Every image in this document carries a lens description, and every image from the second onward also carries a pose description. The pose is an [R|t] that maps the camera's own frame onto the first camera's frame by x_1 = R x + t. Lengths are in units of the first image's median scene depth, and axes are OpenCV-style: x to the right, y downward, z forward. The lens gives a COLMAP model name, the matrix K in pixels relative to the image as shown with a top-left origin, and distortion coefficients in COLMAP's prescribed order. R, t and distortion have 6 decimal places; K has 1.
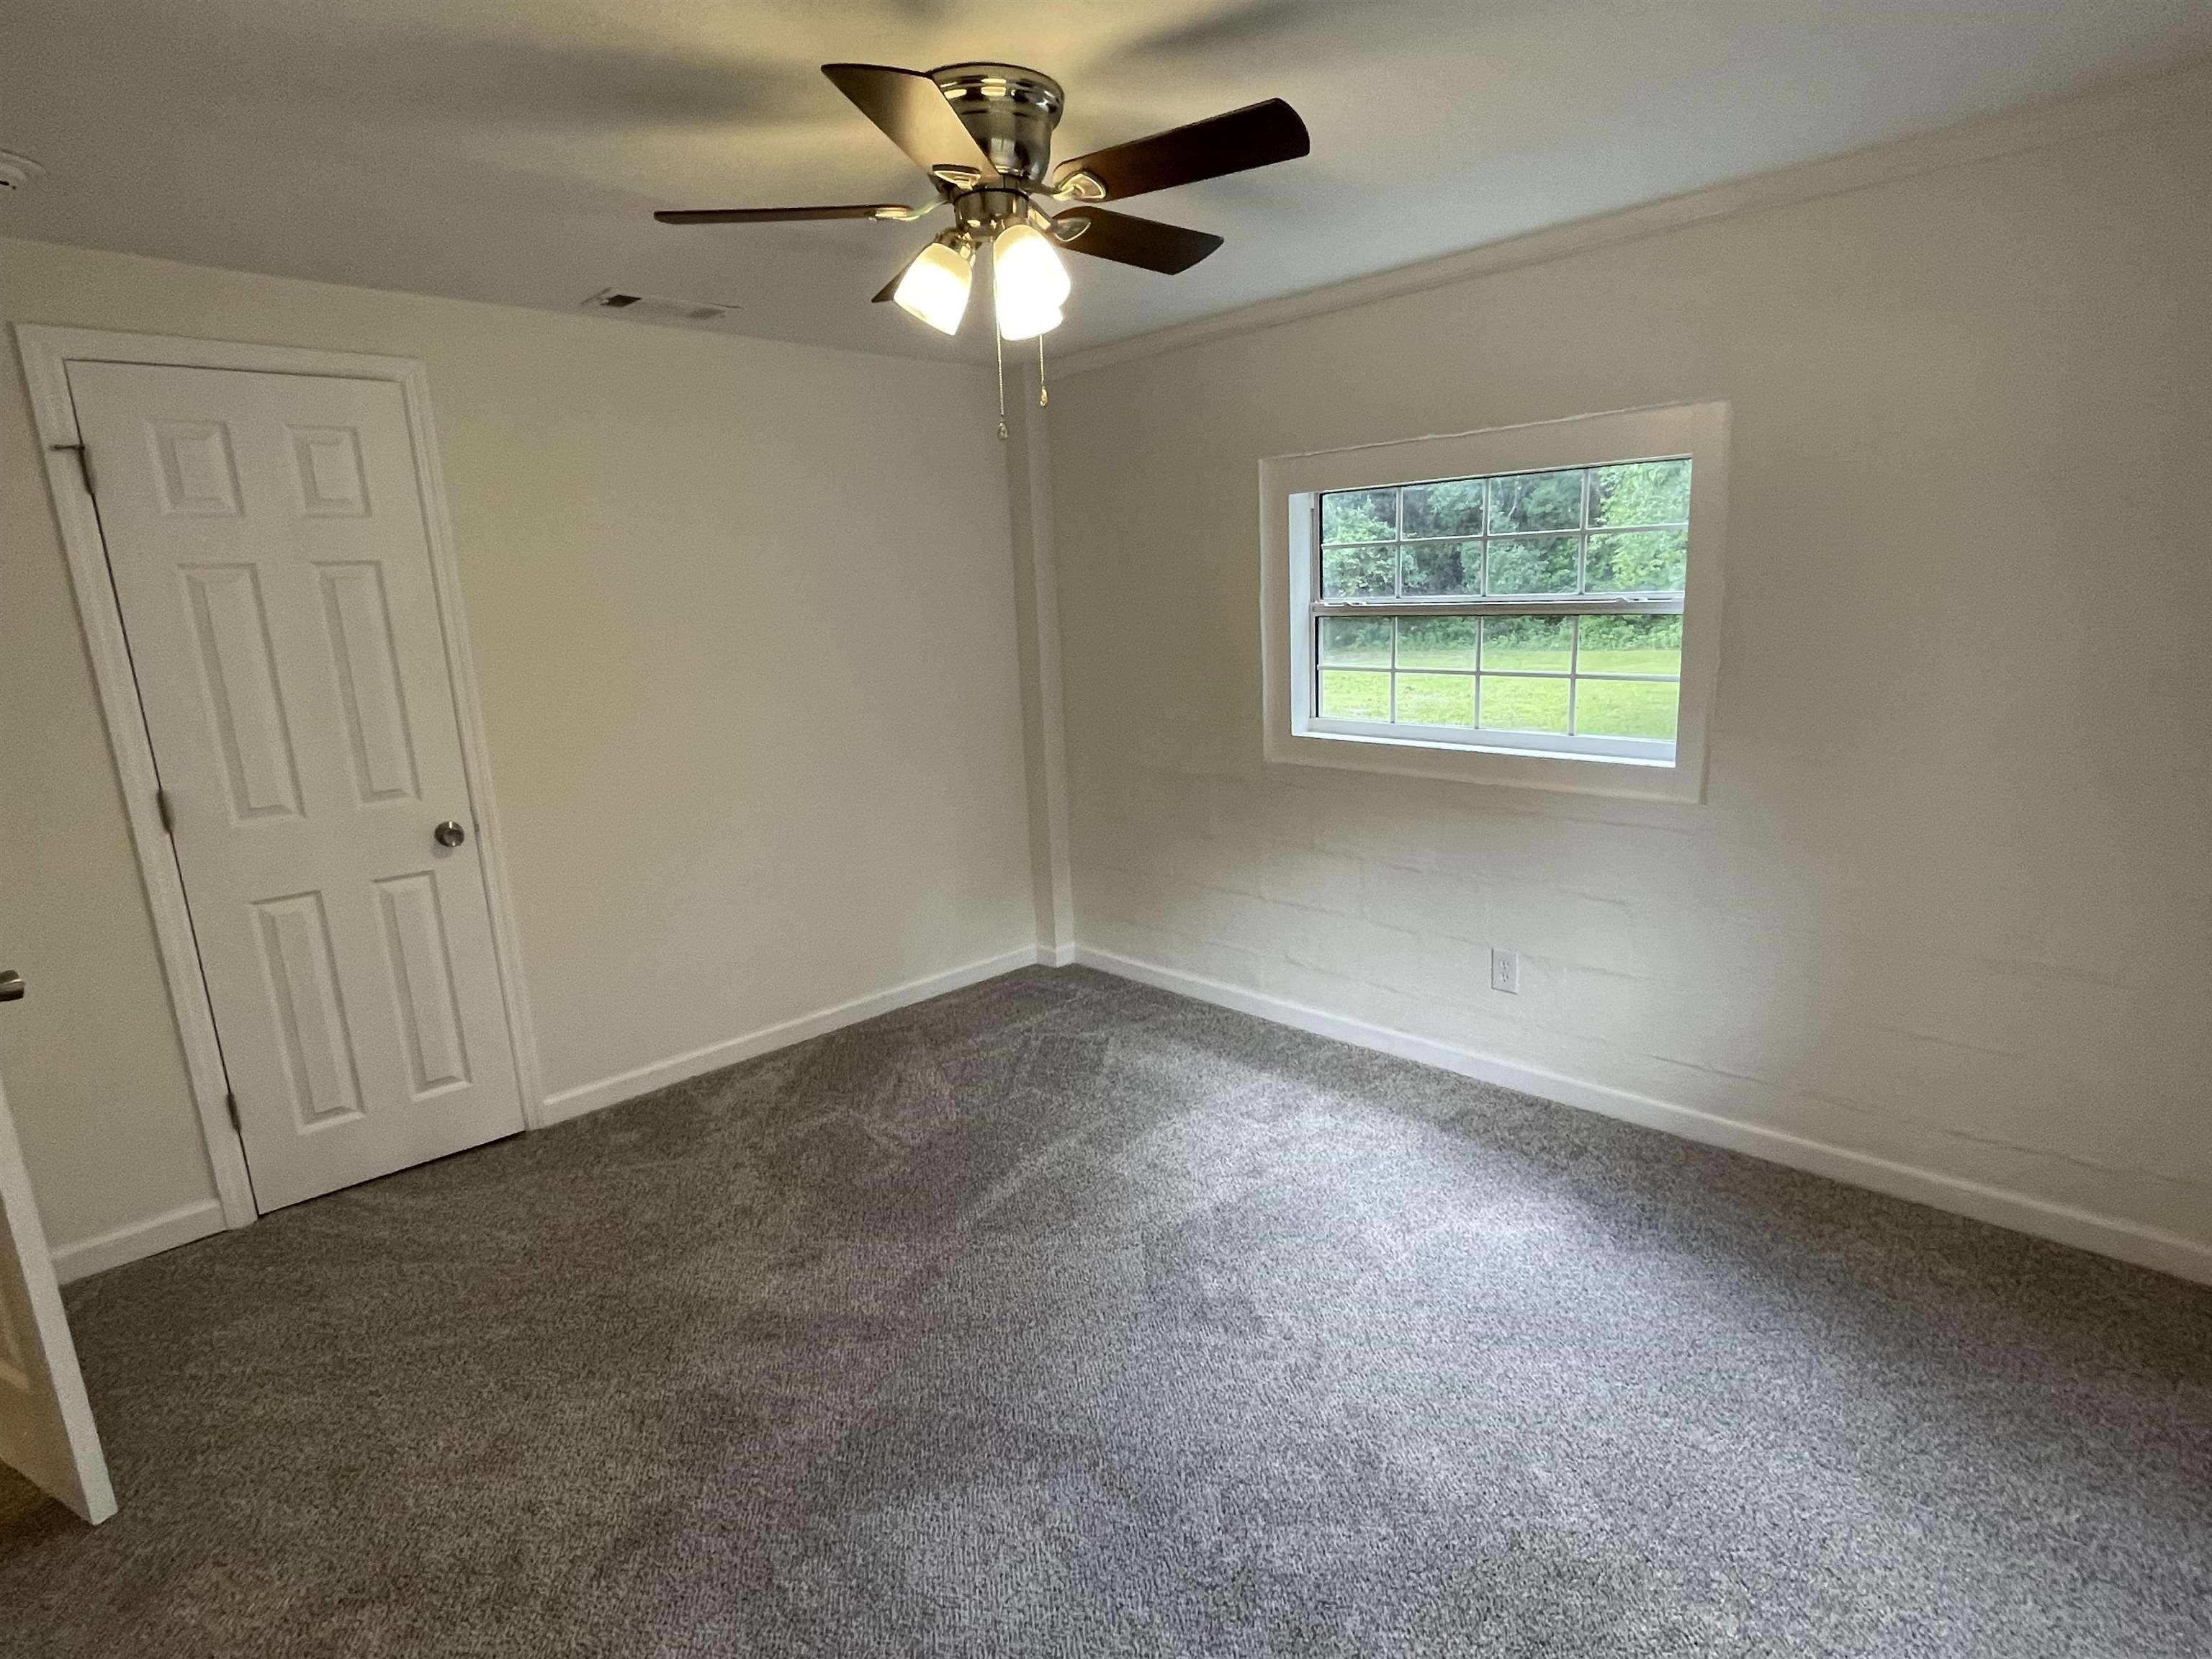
lens RADIAL K [[1127.0, 0, 1106.0], [0, 1127.0, 829.5], [0, 0, 1]] dist [-0.002097, -0.000281]
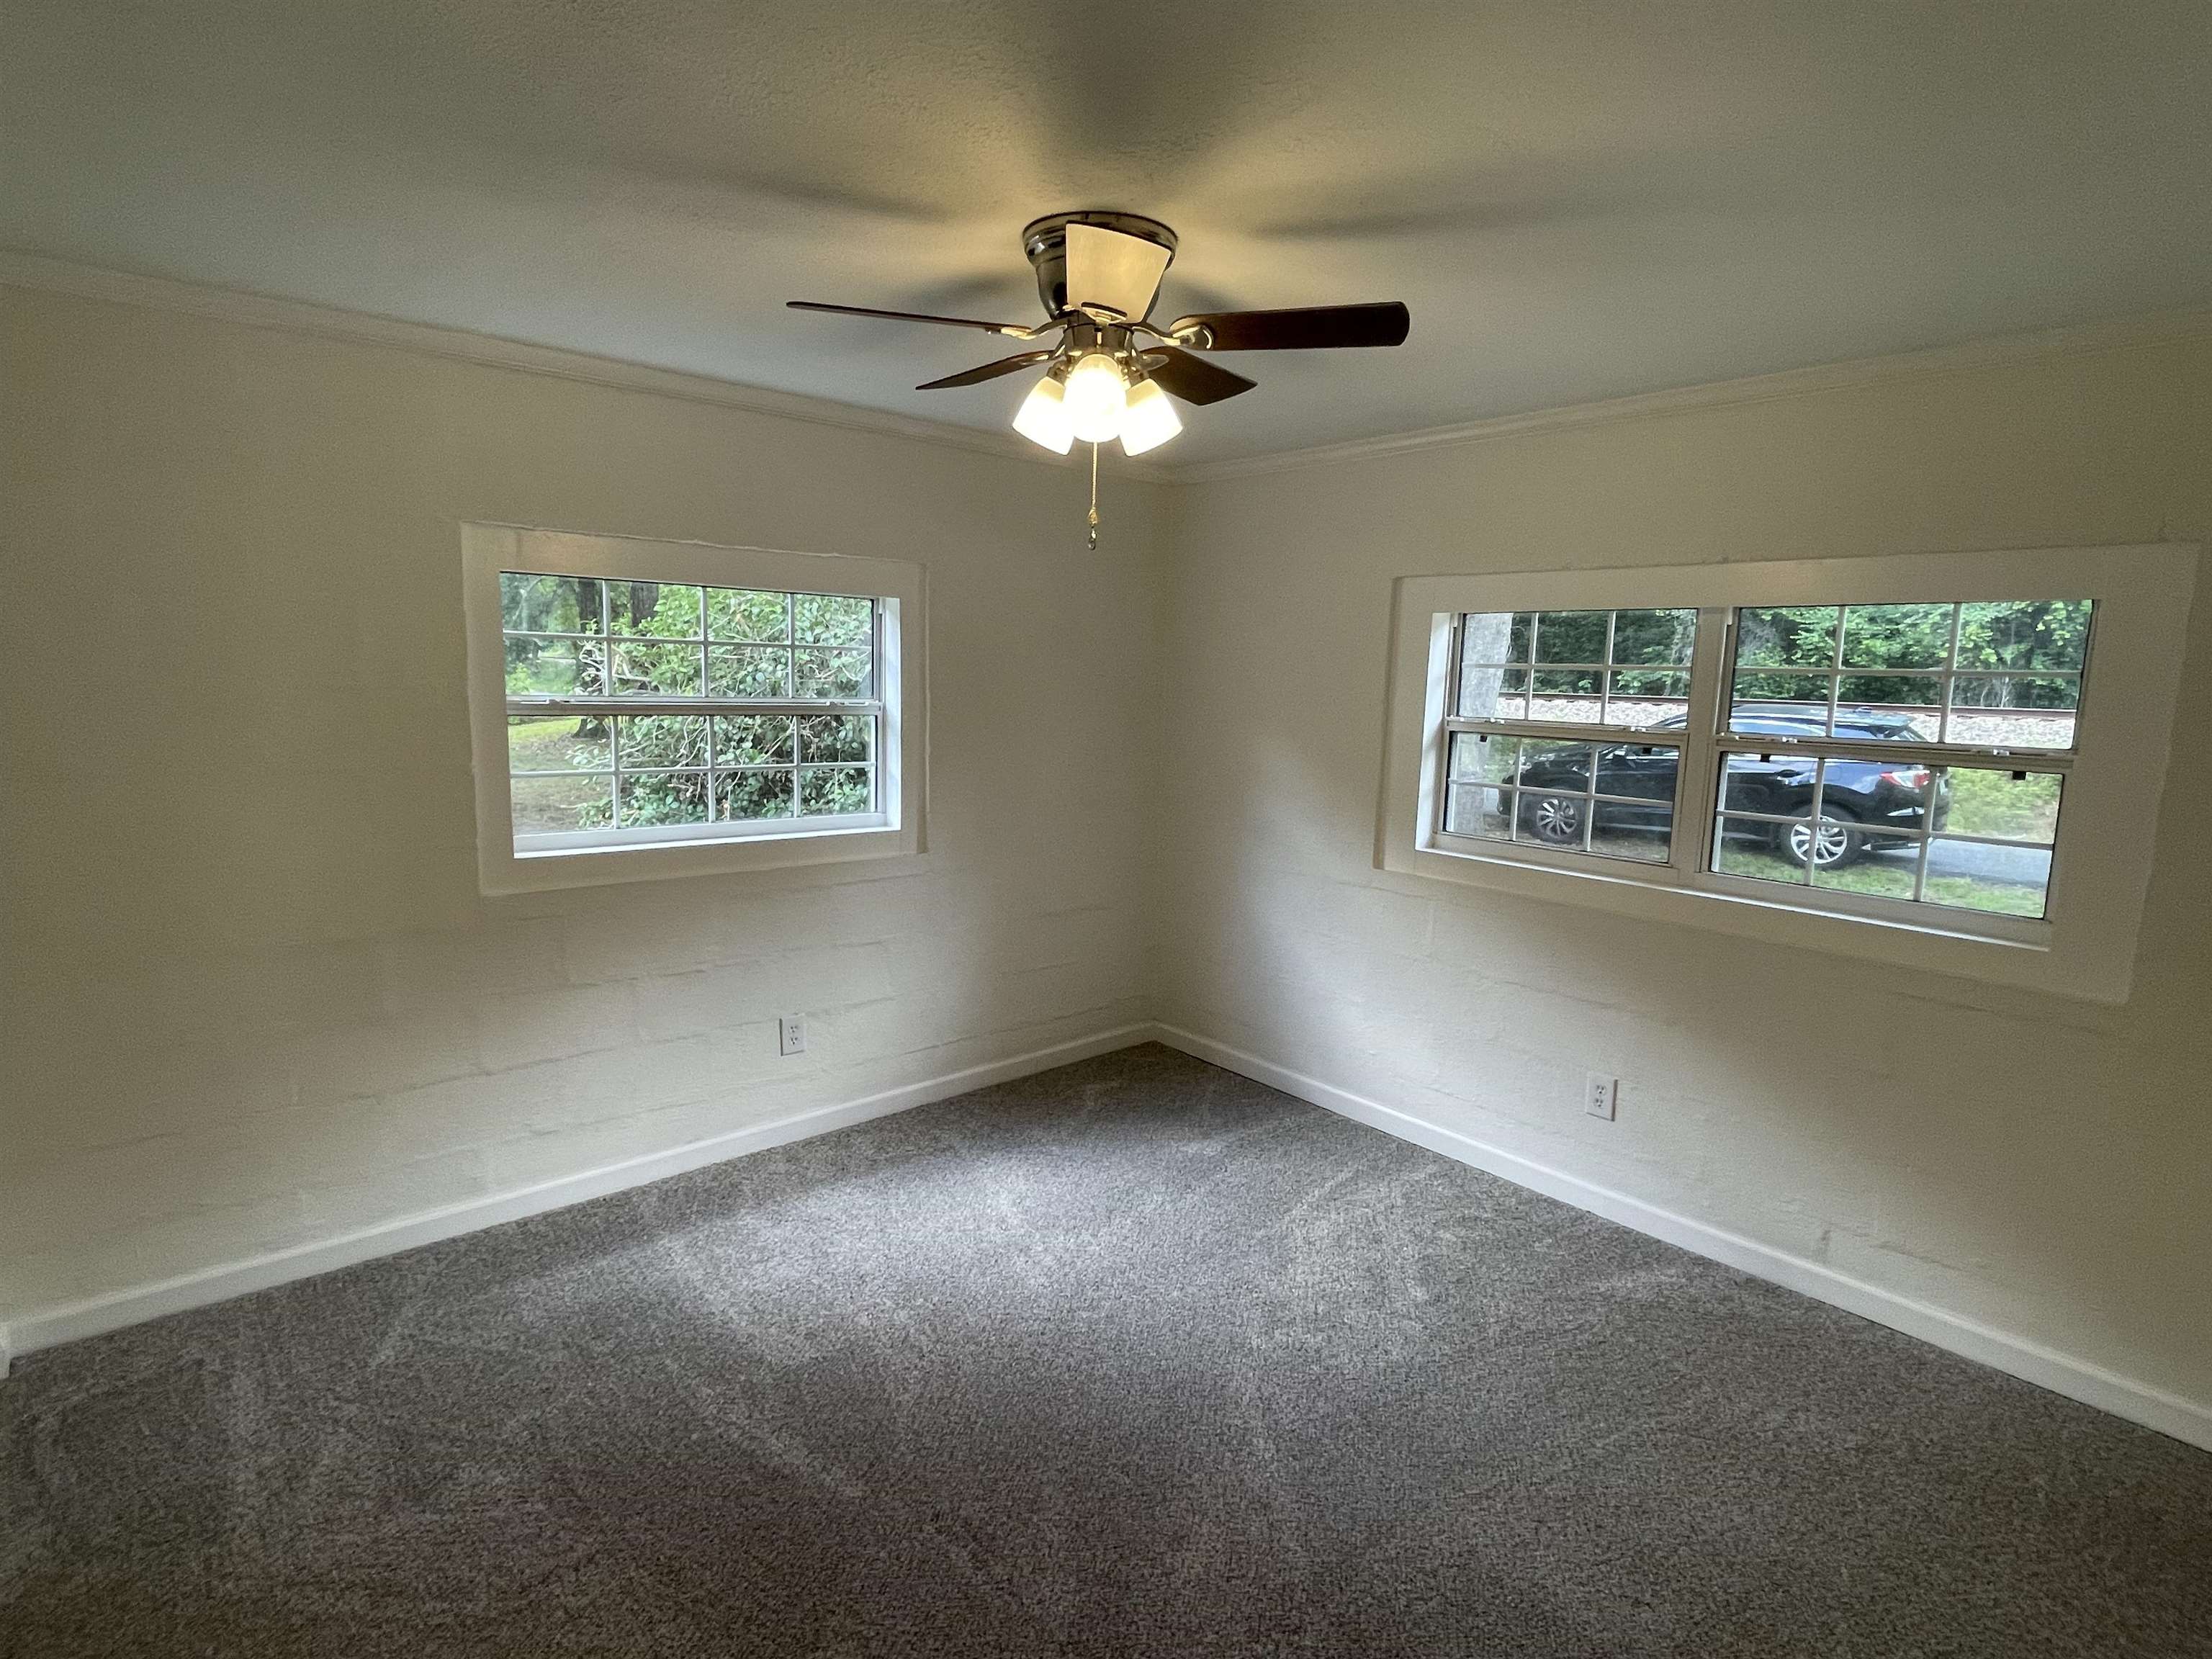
lens RADIAL K [[1127.0, 0, 1106.0], [0, 1127.0, 829.5], [0, 0, 1]] dist [-0.002097, -0.000281]
pose [[0.065394, -0.094174, 0.993406, -0.677054], [0.184851, 0.979449, 0.080682, -0.099992], [-0.980588, 0.178356, 0.081458, 0.552625]]
